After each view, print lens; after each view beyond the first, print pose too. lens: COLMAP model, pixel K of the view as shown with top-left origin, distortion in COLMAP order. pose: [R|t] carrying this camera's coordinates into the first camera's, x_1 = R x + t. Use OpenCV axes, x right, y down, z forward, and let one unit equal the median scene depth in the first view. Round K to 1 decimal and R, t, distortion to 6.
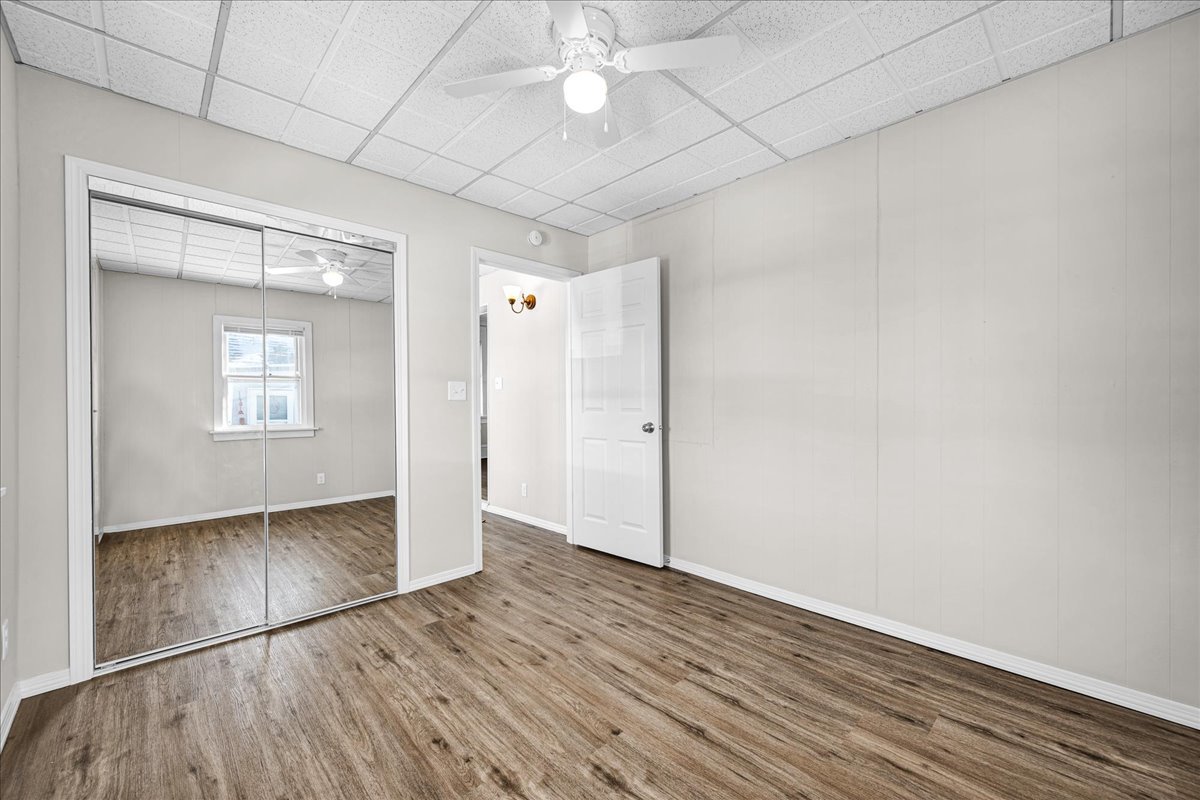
lens RADIAL K [[482.5, 0, 600.4], [0, 482.5, 401.3], [0, 0, 1]] dist [-0.002575, -0.000344]
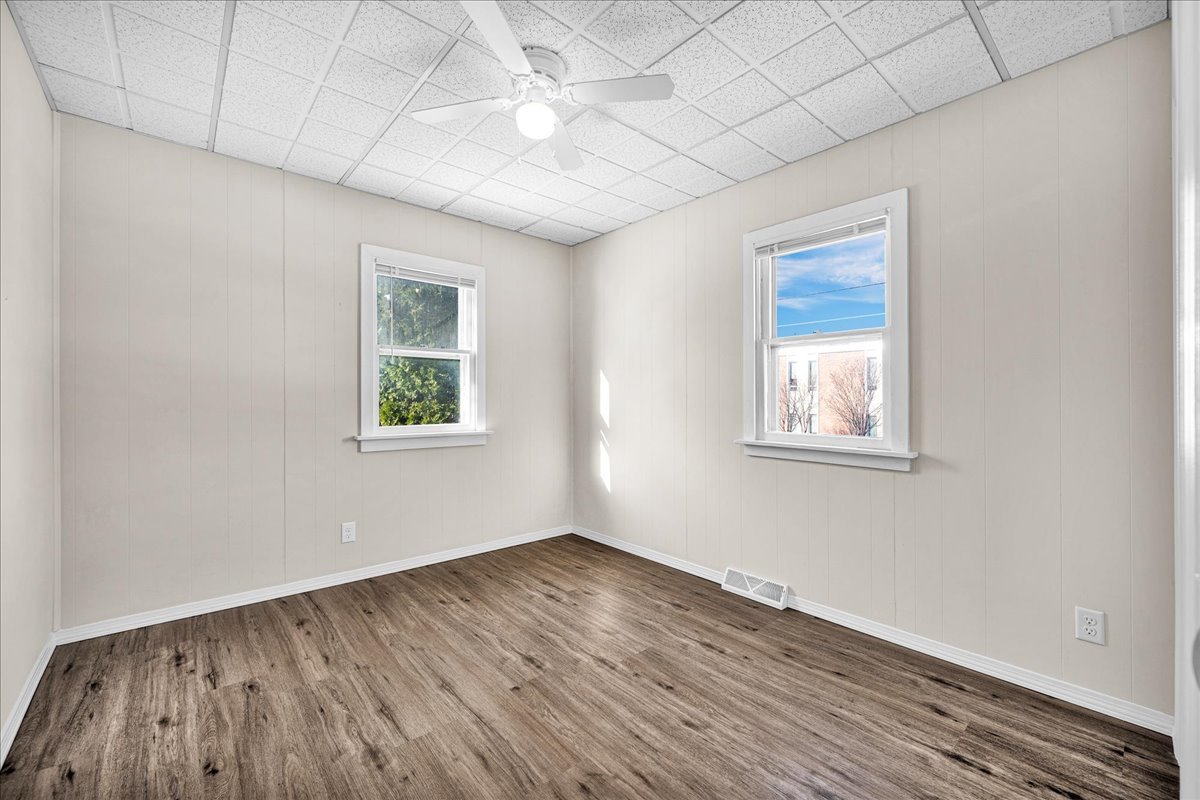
lens RADIAL K [[482.5, 0, 599.9], [0, 482.5, 397.2], [0, 0, 1]] dist [-0.002575, -0.000344]
pose [[-0.999001, 0.001176, 0.044679, -0.205314], [0.001132, 0.999999, -0.000994, -0.002791], [-0.044680, -0.000942, -0.999001, 2.009119]]
